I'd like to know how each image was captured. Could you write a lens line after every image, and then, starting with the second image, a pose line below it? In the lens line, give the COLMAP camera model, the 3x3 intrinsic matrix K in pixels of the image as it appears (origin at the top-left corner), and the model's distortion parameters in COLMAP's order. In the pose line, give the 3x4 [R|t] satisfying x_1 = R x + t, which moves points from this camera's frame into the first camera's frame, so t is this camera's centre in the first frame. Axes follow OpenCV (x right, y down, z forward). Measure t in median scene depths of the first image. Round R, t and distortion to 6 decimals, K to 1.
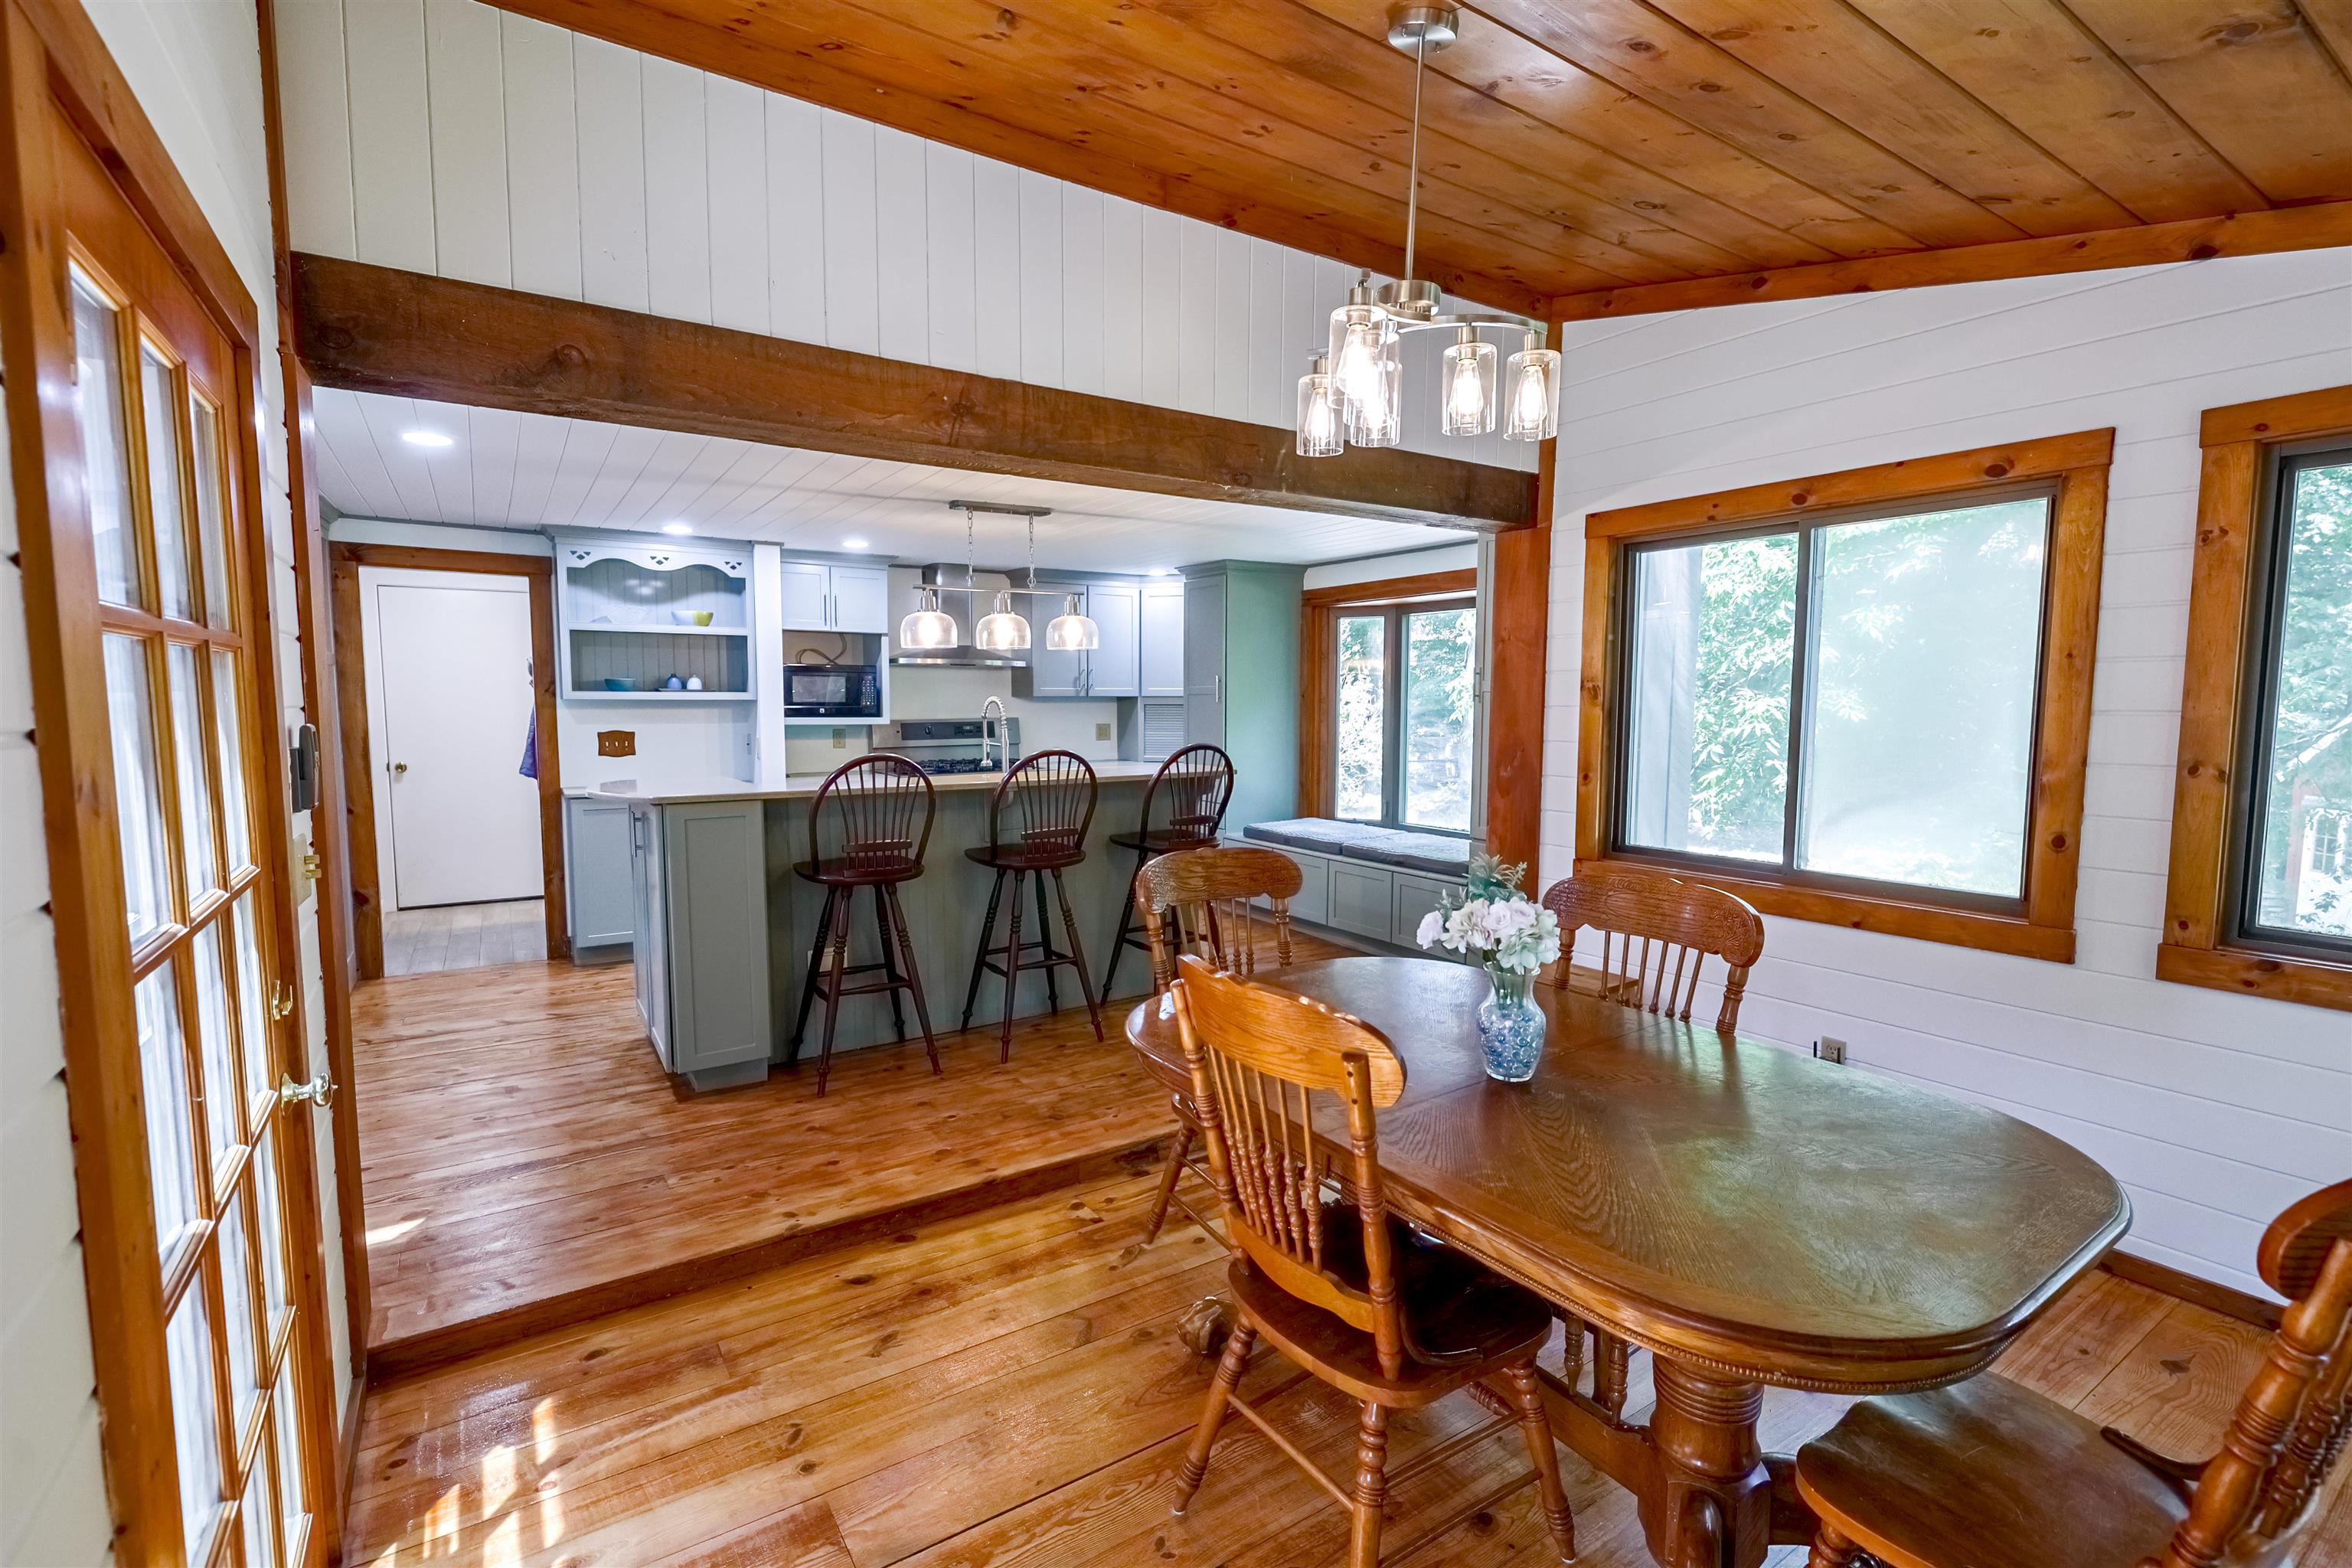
lens RADIAL K [[1049.5, 0, 1161.2], [0, 1049.5, 784.2], [0, 0, 1]] dist [0.008991, -0.002593]
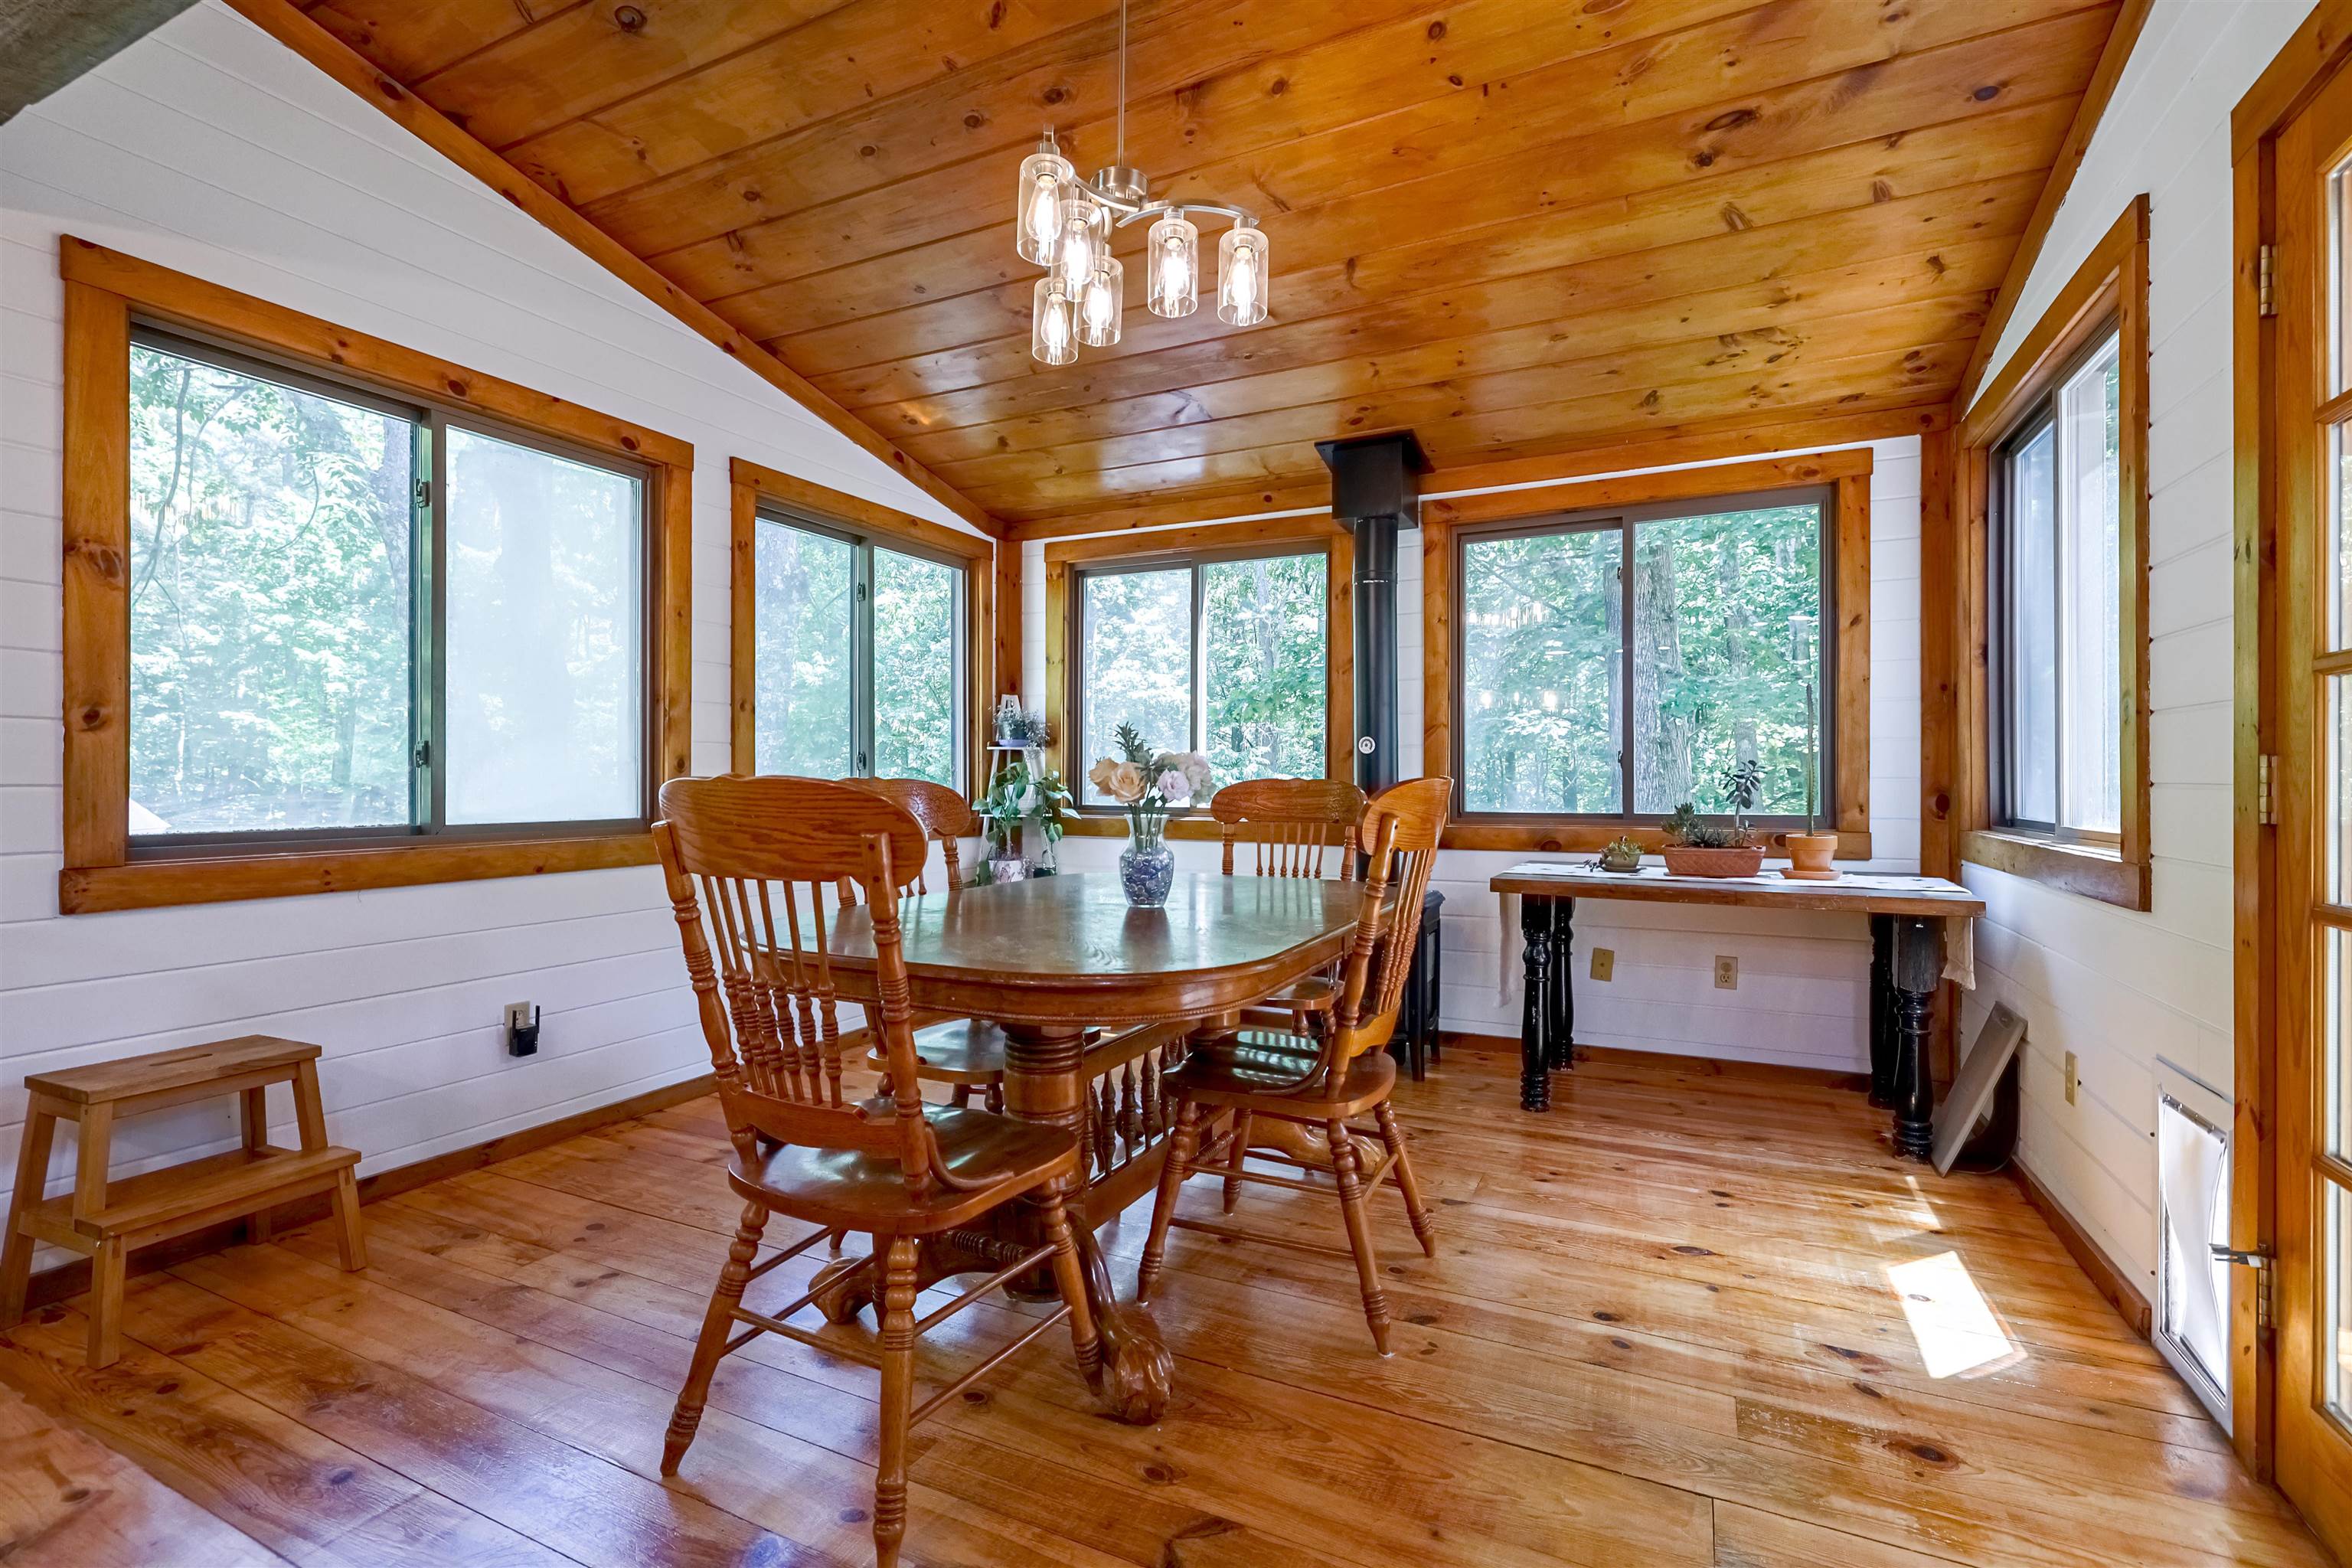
lens RADIAL K [[1049.5, 0, 1185.9], [0, 1049.5, 770.8], [0, 0, 1]] dist [0.008991, -0.002593]
pose [[-0.524653, 0.005143, 0.851301, -0.363936], [0.067755, 0.997062, 0.035734, 0.040406], [-0.848616, 0.076428, -0.523460, 0.804298]]
